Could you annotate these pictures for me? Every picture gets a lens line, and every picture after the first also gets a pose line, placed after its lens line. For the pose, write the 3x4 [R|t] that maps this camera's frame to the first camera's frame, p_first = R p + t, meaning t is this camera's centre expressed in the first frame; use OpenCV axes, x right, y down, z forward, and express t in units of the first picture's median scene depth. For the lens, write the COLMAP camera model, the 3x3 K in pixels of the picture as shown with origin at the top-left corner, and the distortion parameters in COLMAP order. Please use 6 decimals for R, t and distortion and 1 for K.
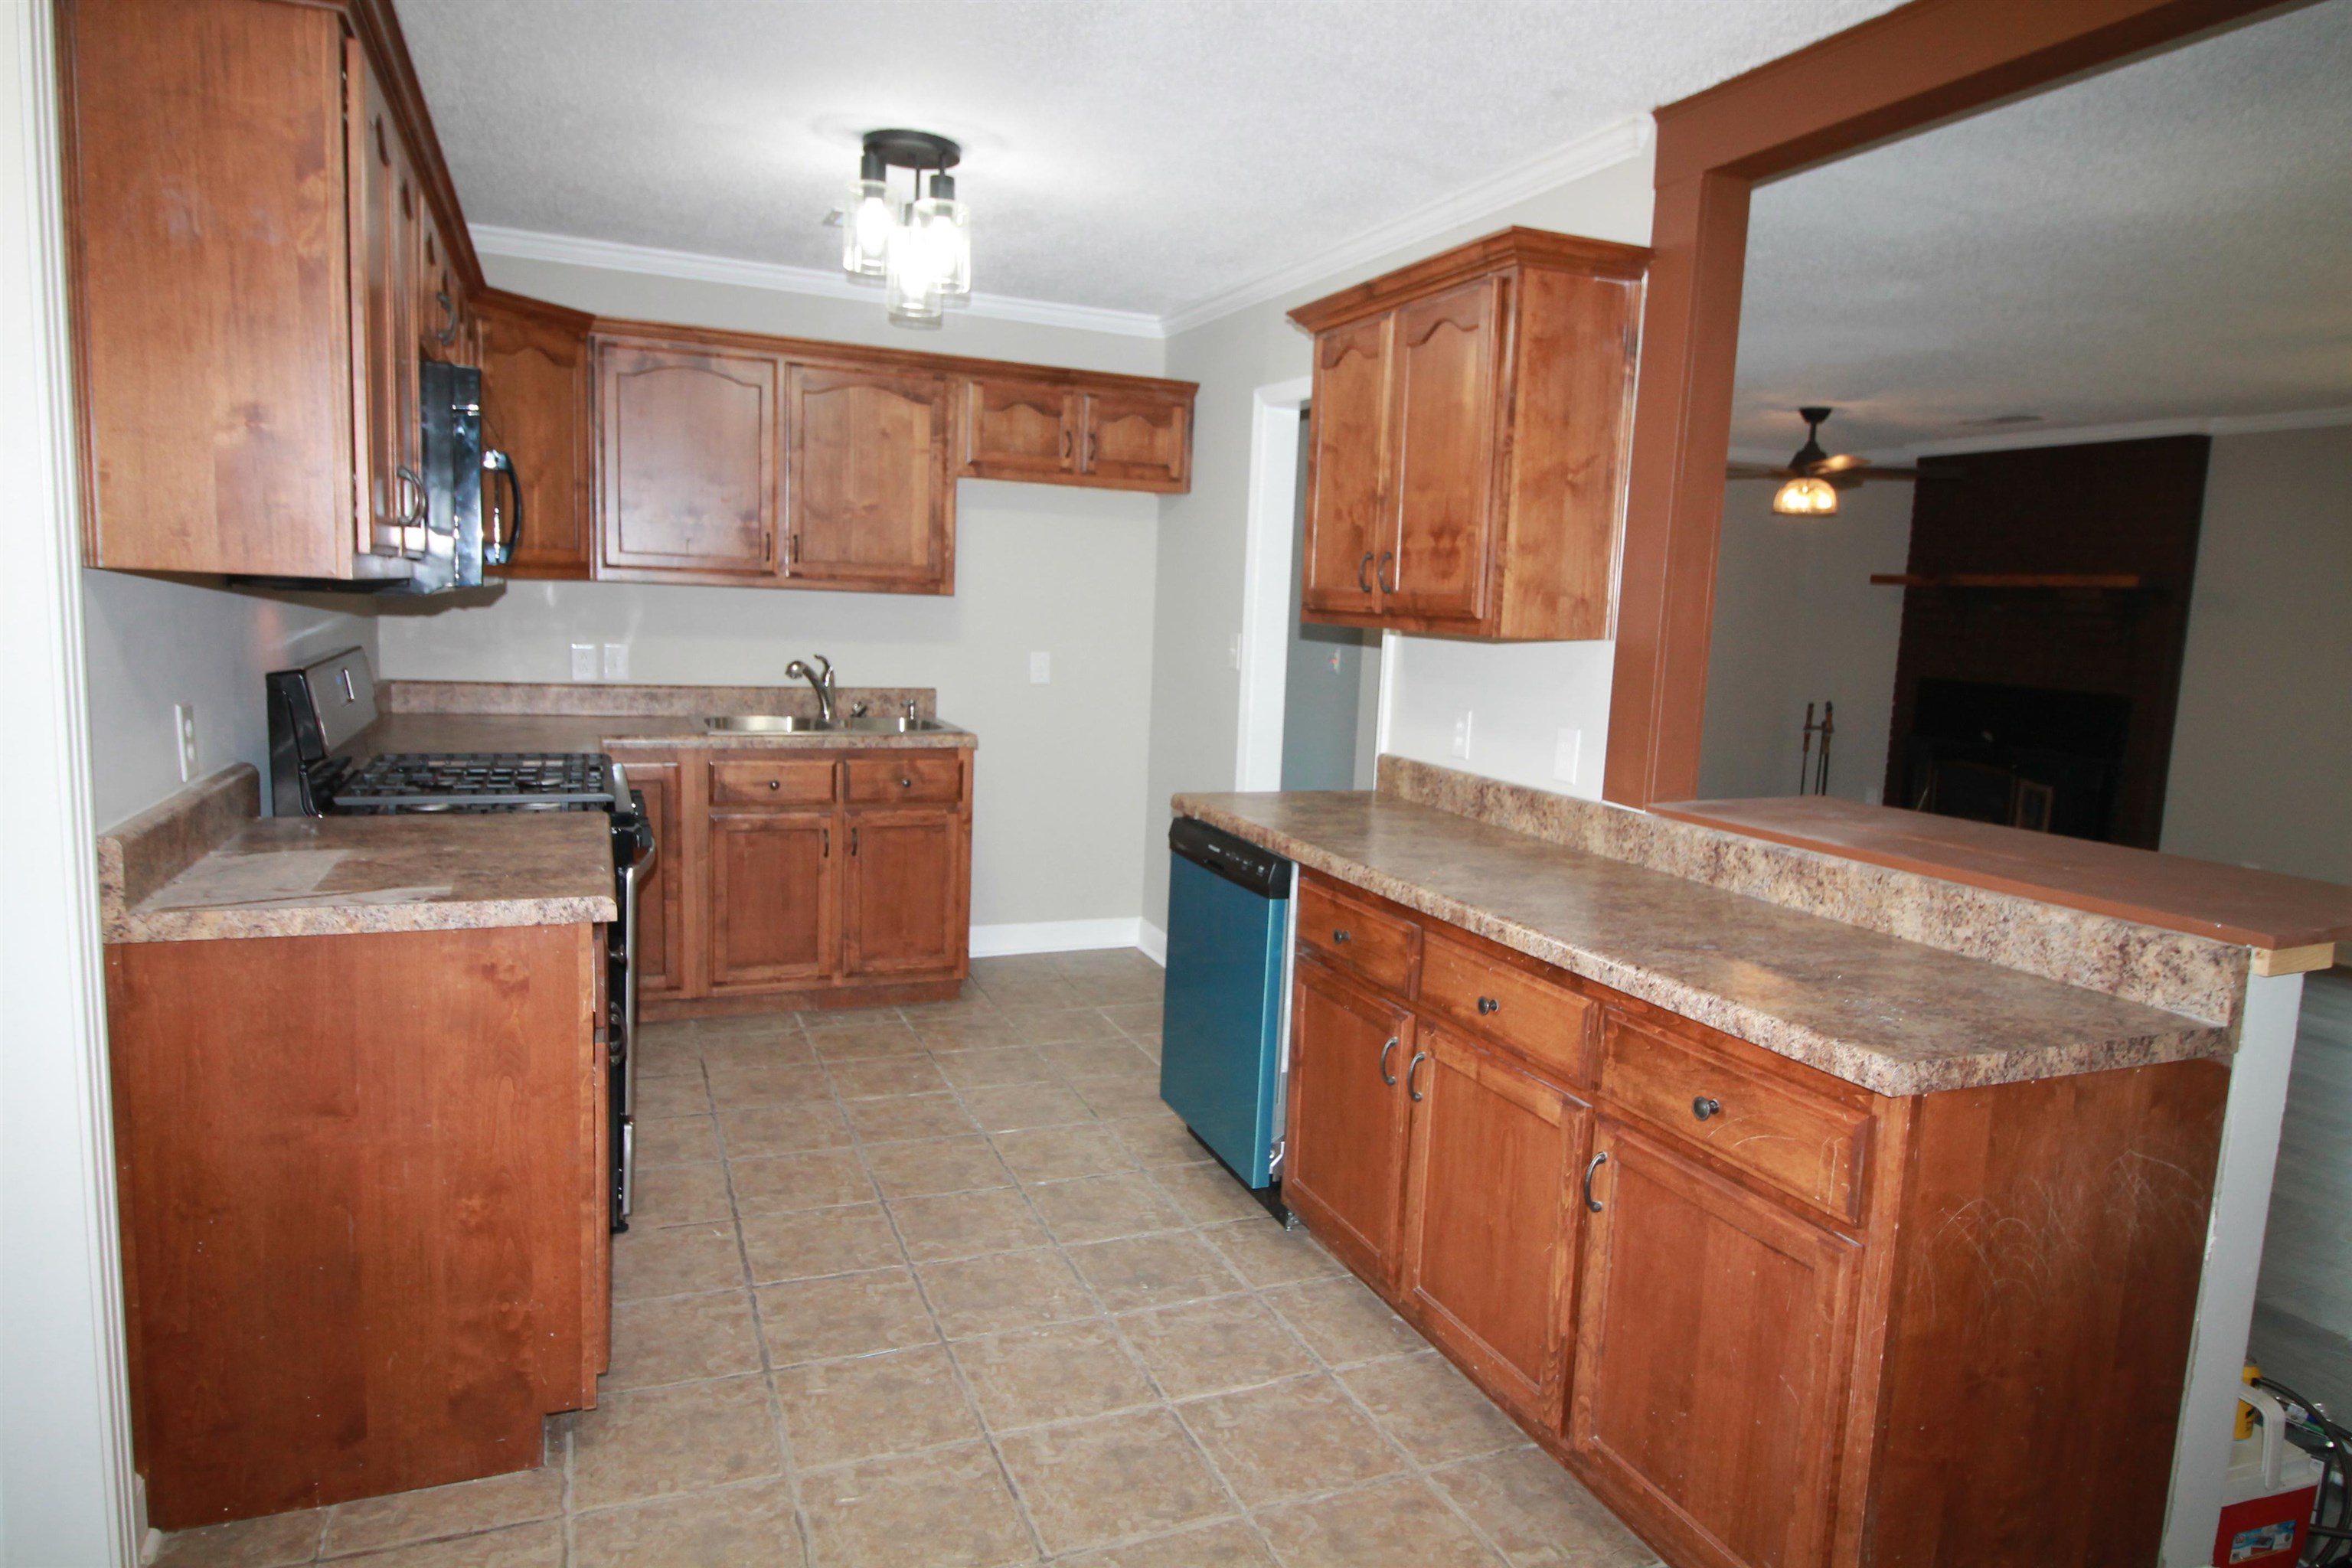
lens RADIAL K [[1387.8, 0, 1175.2], [0, 1387.8, 769.1], [0, 0, 1]] dist [-0.007938, -0.001685]
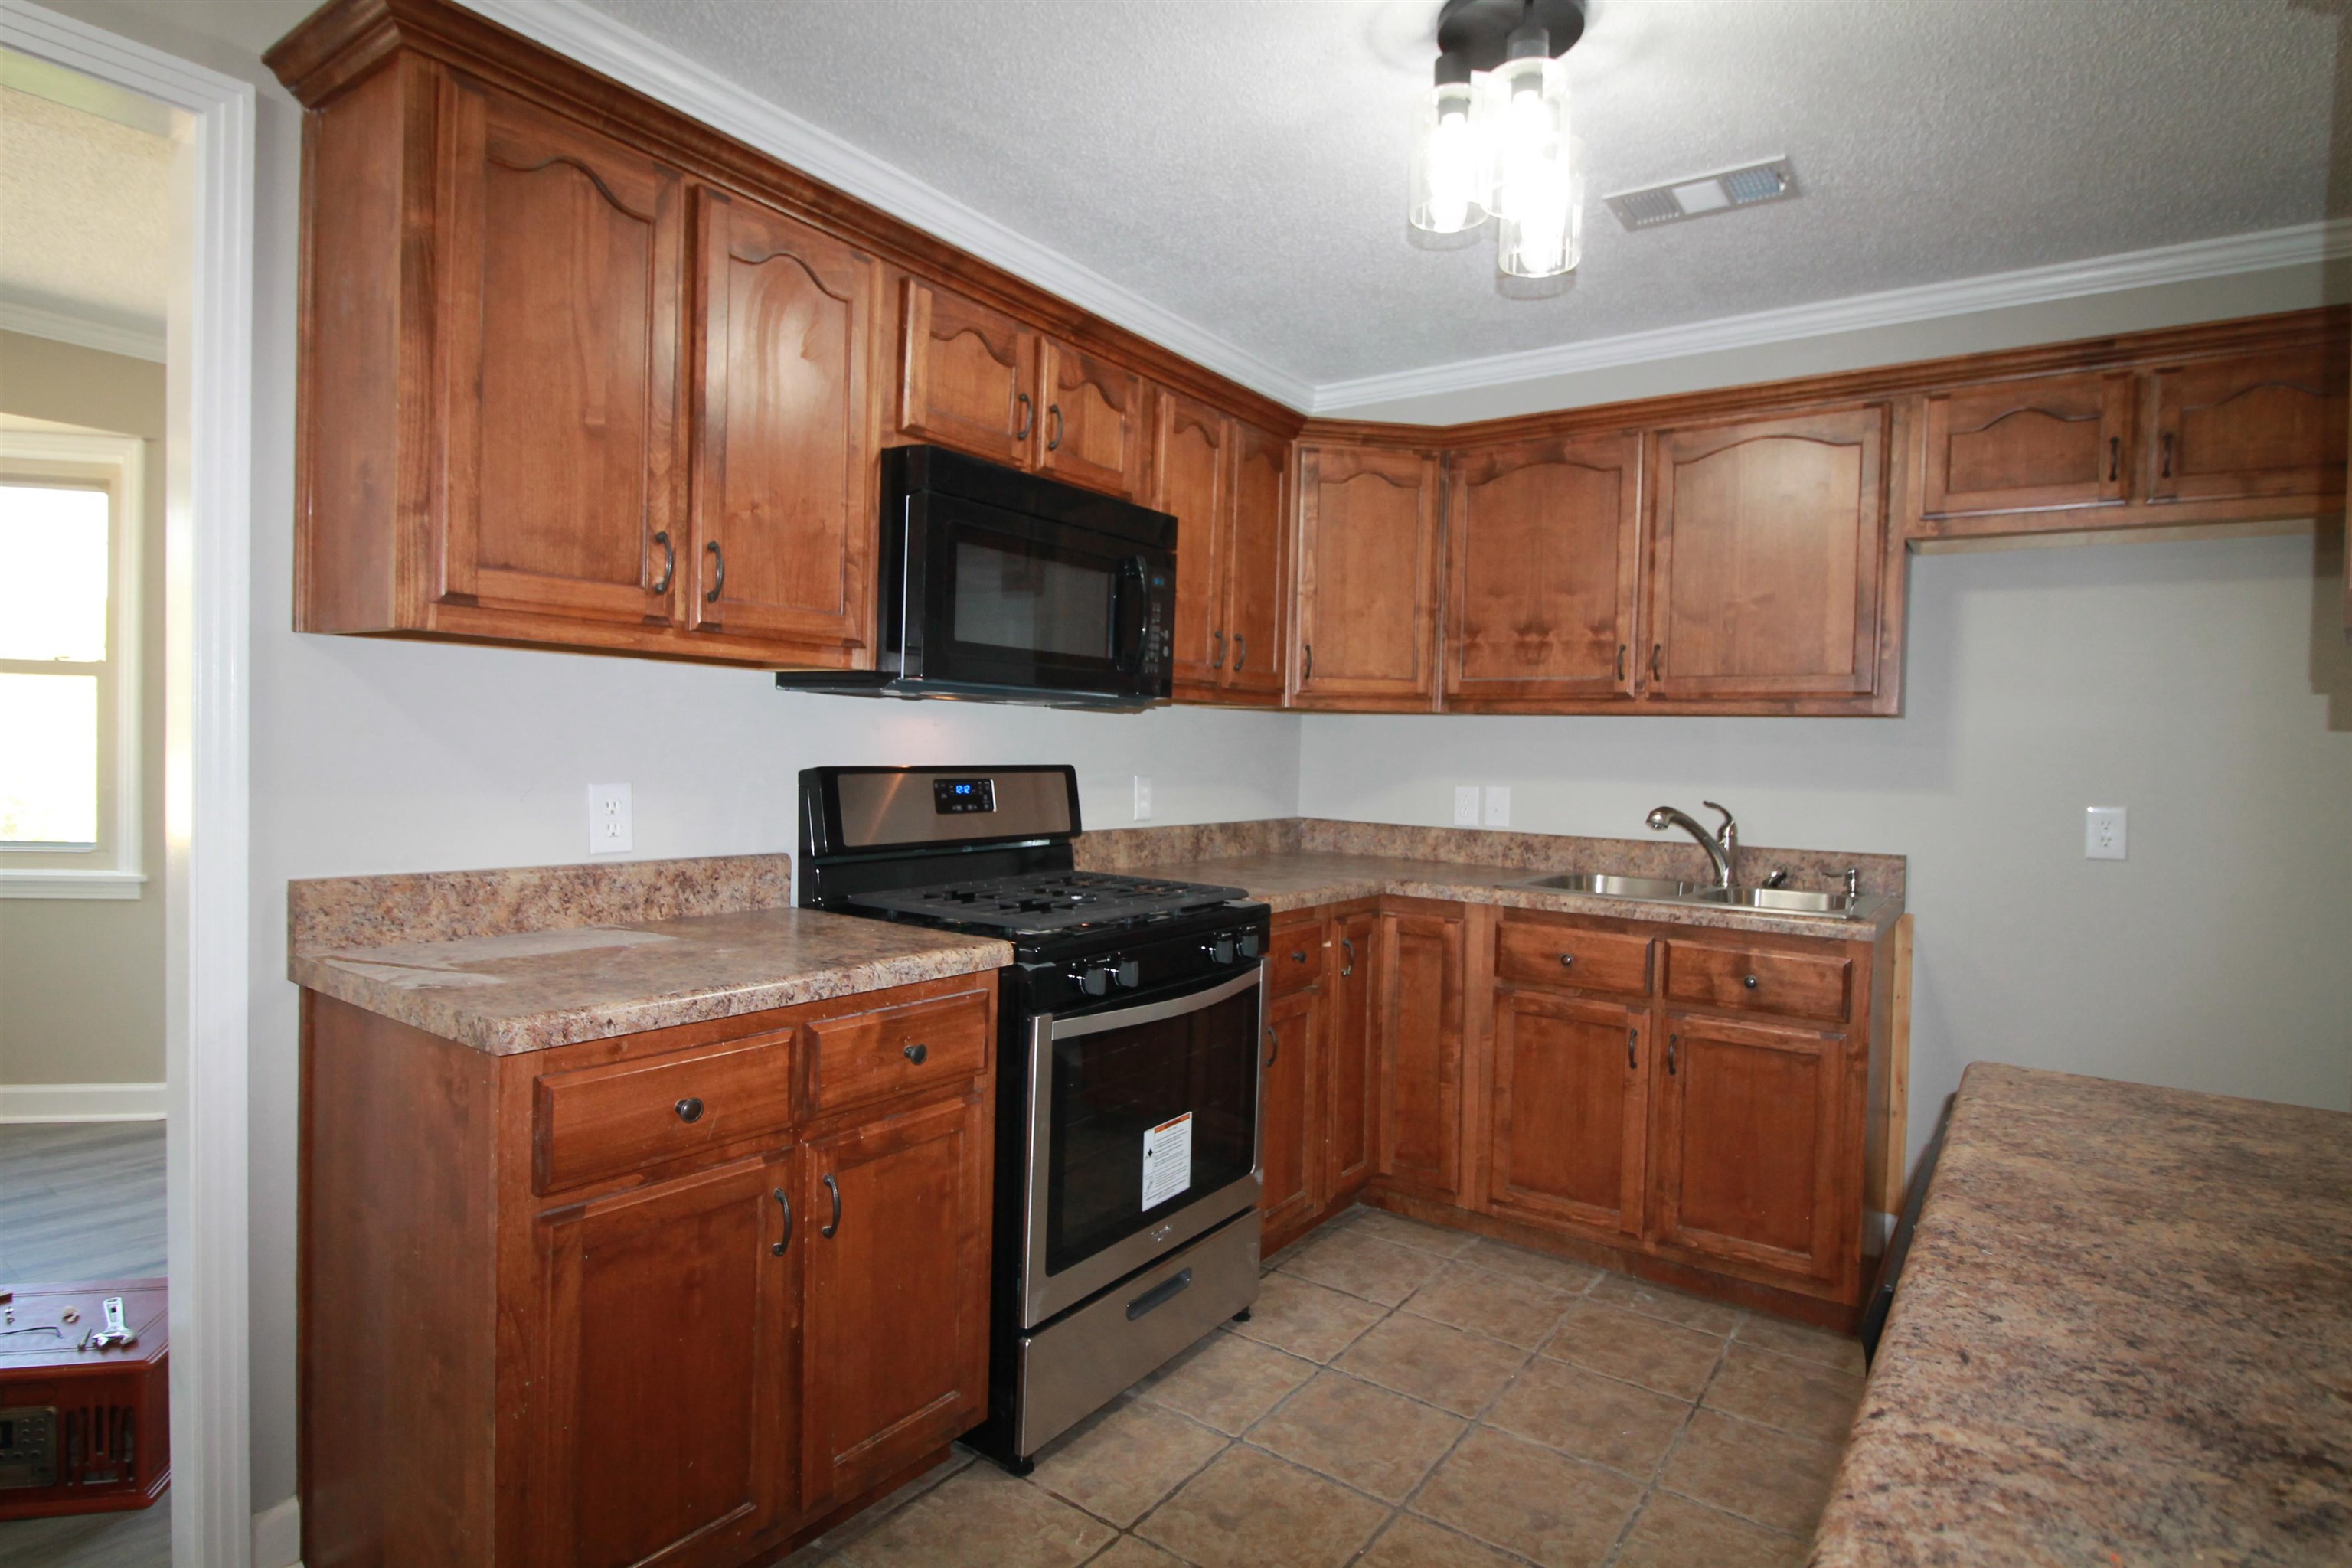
lens RADIAL K [[1189.6, 0, 1178.6], [0, 1189.6, 783.8], [0, 0, 1]] dist [-0.017145, -0.000582]
pose [[0.532985, -0.006815, -0.846097, 0.148212], [-0.108812, 0.991112, -0.076527, -0.011249], [0.839099, 0.132854, 0.527507, 0.438504]]
